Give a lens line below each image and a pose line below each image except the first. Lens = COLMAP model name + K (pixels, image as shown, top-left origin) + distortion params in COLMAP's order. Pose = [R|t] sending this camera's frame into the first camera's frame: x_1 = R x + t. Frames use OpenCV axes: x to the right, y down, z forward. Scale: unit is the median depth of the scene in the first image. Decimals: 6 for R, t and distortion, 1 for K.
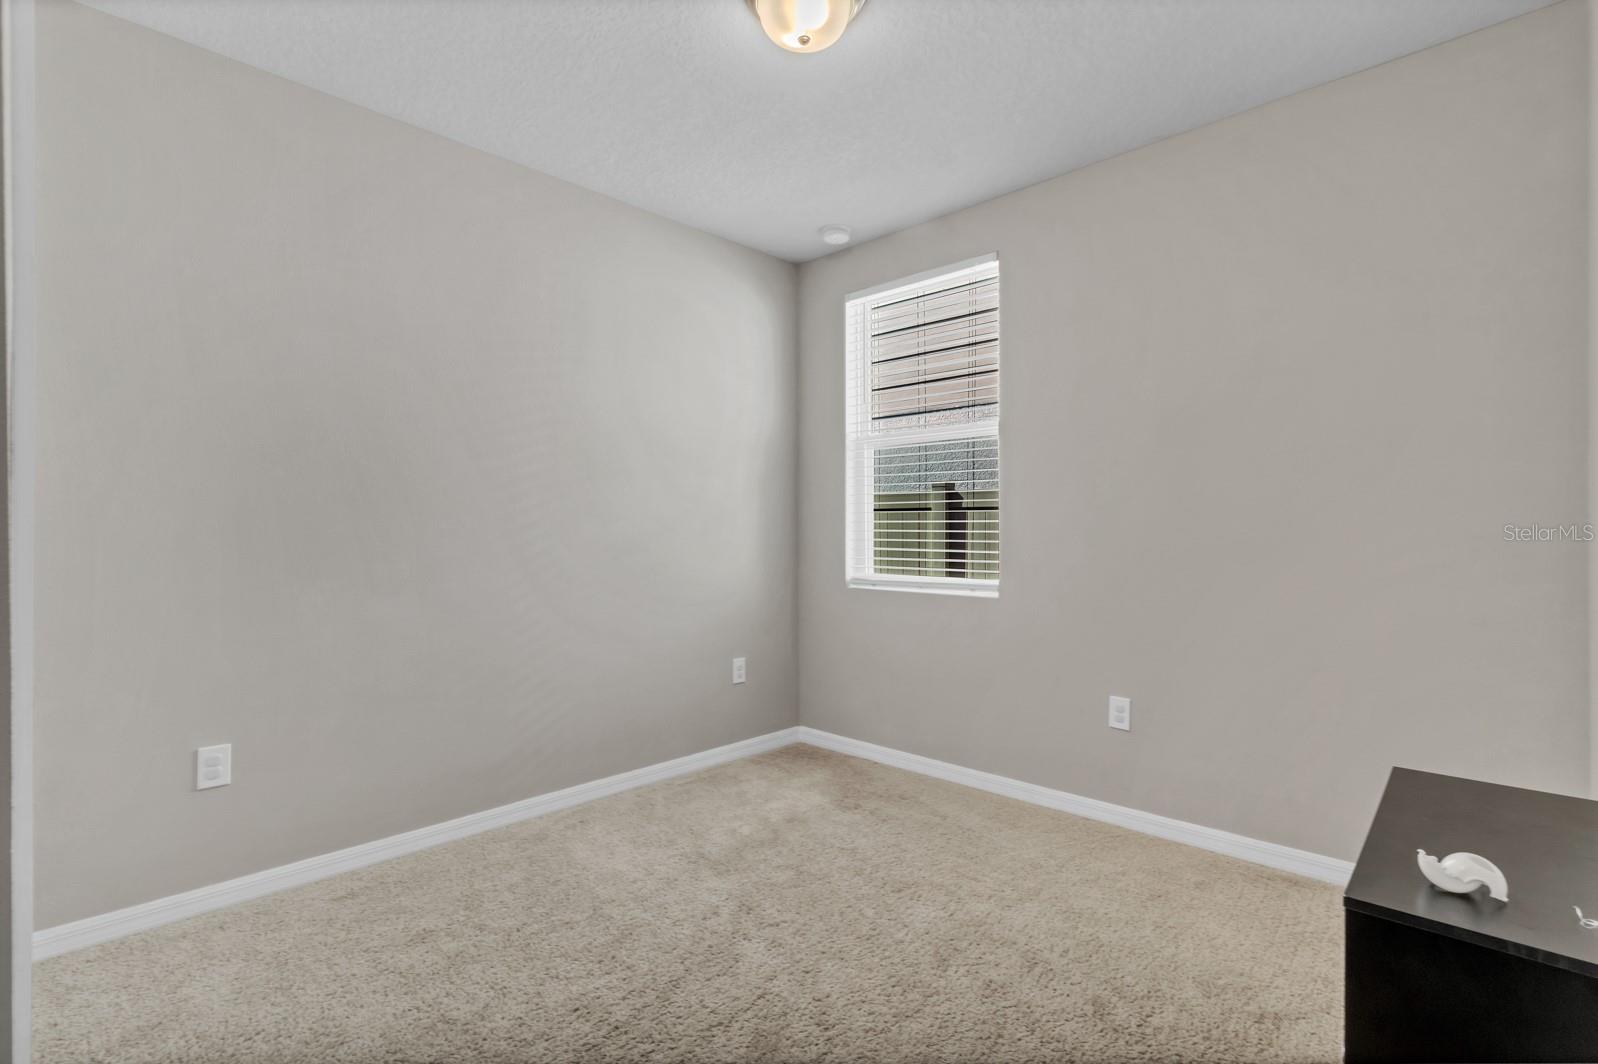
lens RADIAL K [[751.7, 0, 811.5], [0, 751.7, 540.7], [0, 0, 1]] dist [0.003844, 0.000232]
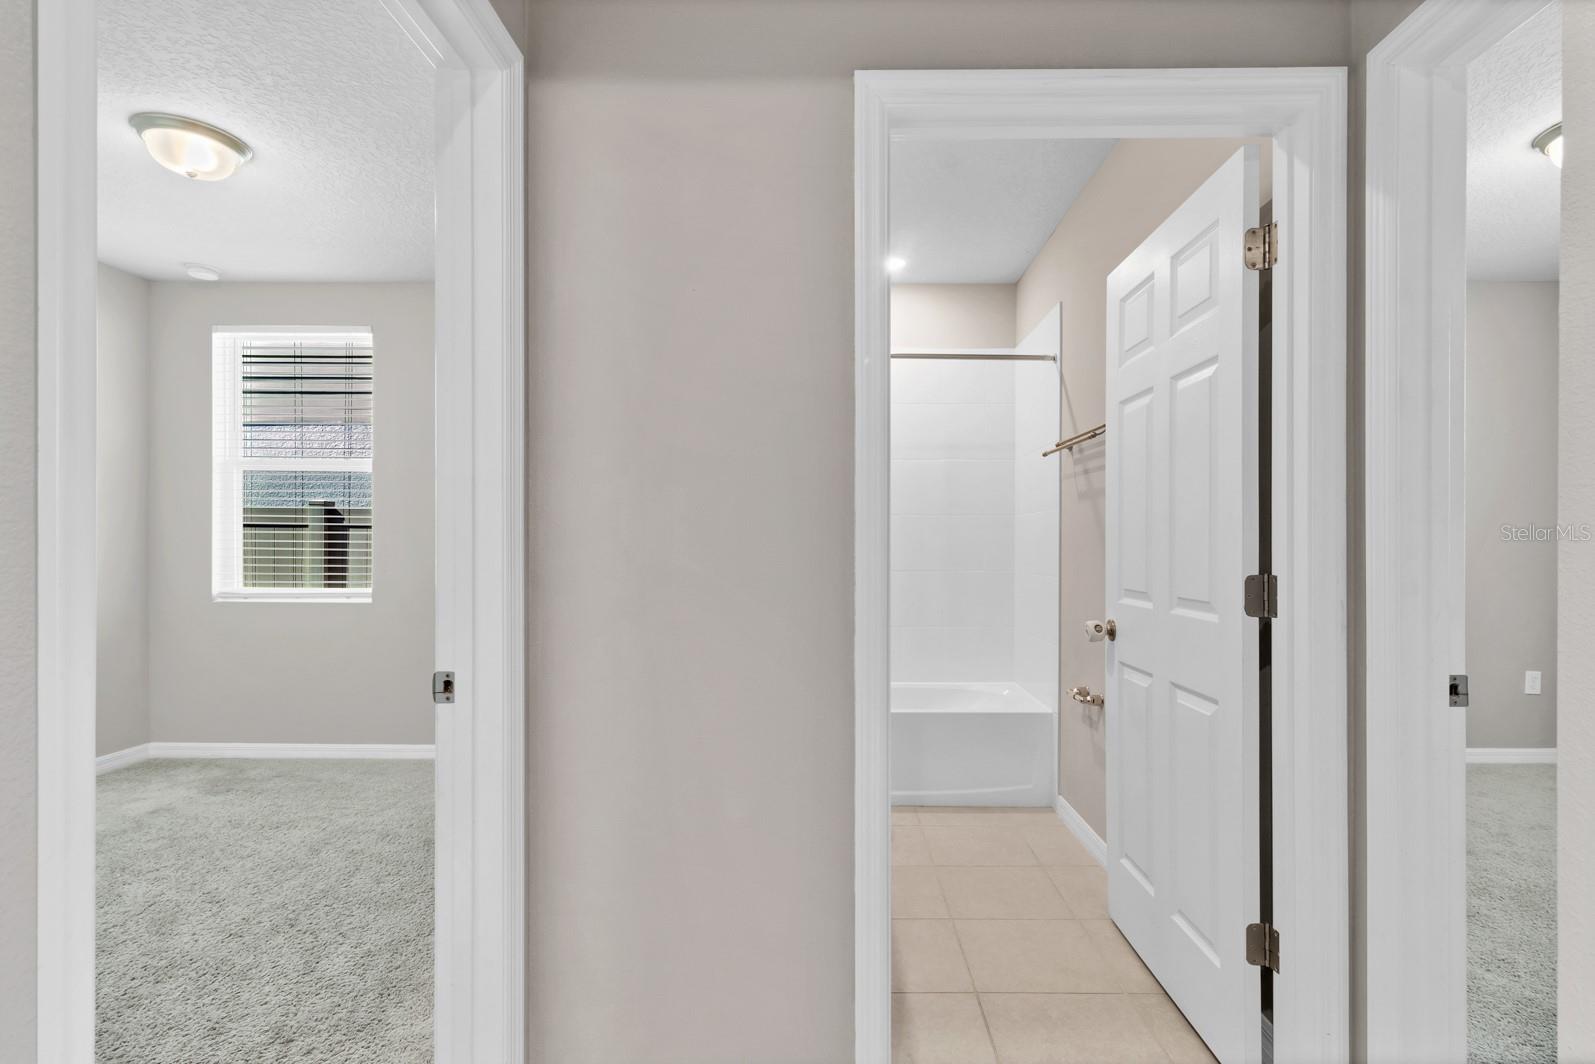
lens RADIAL K [[747.3, 0, 819.5], [0, 747.3, 542.0], [0, 0, 1]] dist [0.003297, 0.001413]
pose [[0.727031, 0.004005, 0.686593, -0.064029], [0.002745, 0.999958, -0.008740, -0.011702], [-0.686600, 0.008239, 0.726989, -0.407501]]
